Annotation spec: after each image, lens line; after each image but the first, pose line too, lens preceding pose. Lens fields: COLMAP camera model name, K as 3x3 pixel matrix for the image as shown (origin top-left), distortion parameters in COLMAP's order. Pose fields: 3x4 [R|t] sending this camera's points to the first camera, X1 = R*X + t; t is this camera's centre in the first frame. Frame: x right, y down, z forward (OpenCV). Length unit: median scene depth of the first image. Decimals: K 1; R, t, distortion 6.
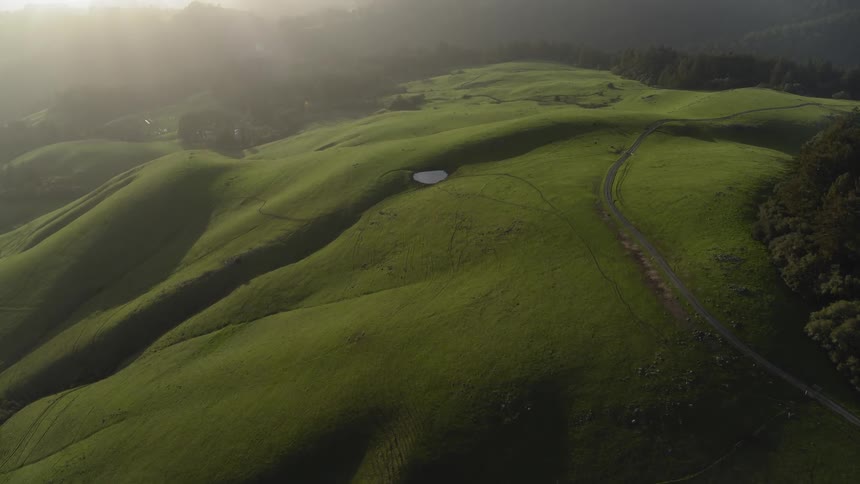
lens RADIAL K [[618.4, 0, 427.8], [0, 618.4, 243.1], [0, 0, 1]] dist [-0.102895, 0.061873]
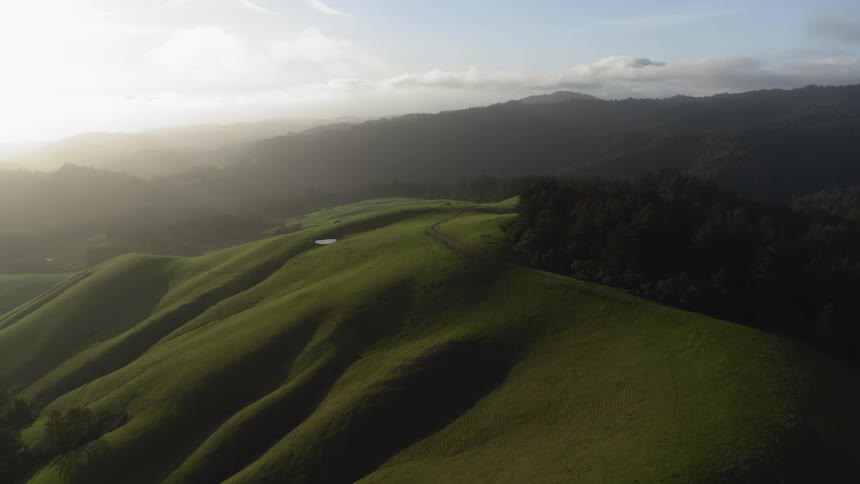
lens RADIAL K [[618.4, 0, 435.3], [0, 618.4, 237.6], [0, 0, 1]] dist [-0.102895, 0.061873]
pose [[0.971630, -0.054382, 0.230169, -0.087378], [0.110350, 0.965019, -0.237824, 0.287179], [-0.209185, 0.256476, 0.943643, -0.532309]]
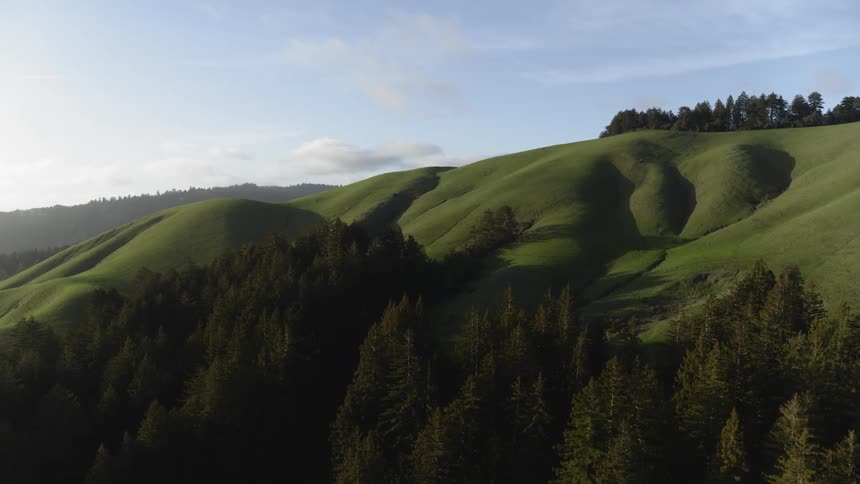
lens RADIAL K [[618.4, 0, 441.3], [0, 618.4, 238.6], [0, 0, 1]] dist [-0.102895, 0.061873]
pose [[0.715962, -0.034654, 0.697279, -1.241012], [0.318578, 0.904934, -0.282140, 0.572350], [-0.621214, 0.424140, 0.658938, -0.080132]]
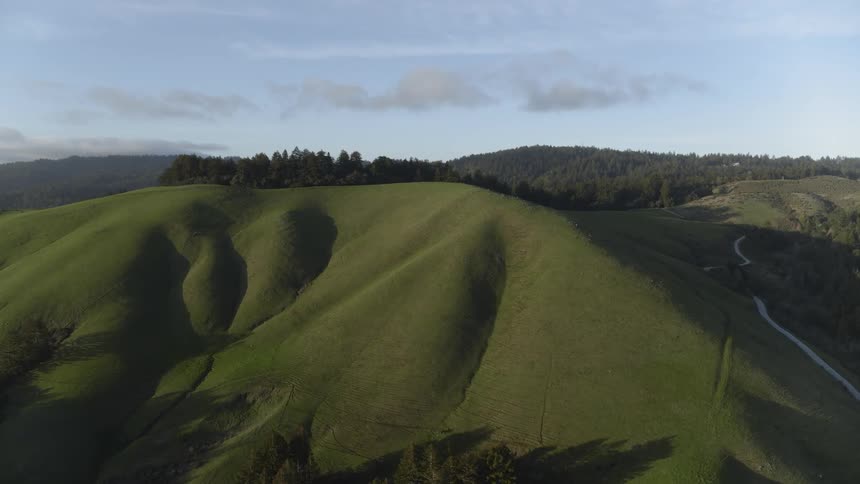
lens RADIAL K [[618.4, 0, 434.7], [0, 618.4, 244.3], [0, 0, 1]] dist [-0.102895, 0.061873]
pose [[0.163519, -0.102754, 0.981174, -1.214753], [0.461925, 0.886777, 0.015885, 0.426948], [-0.871715, 0.450632, 0.192469, -0.239350]]
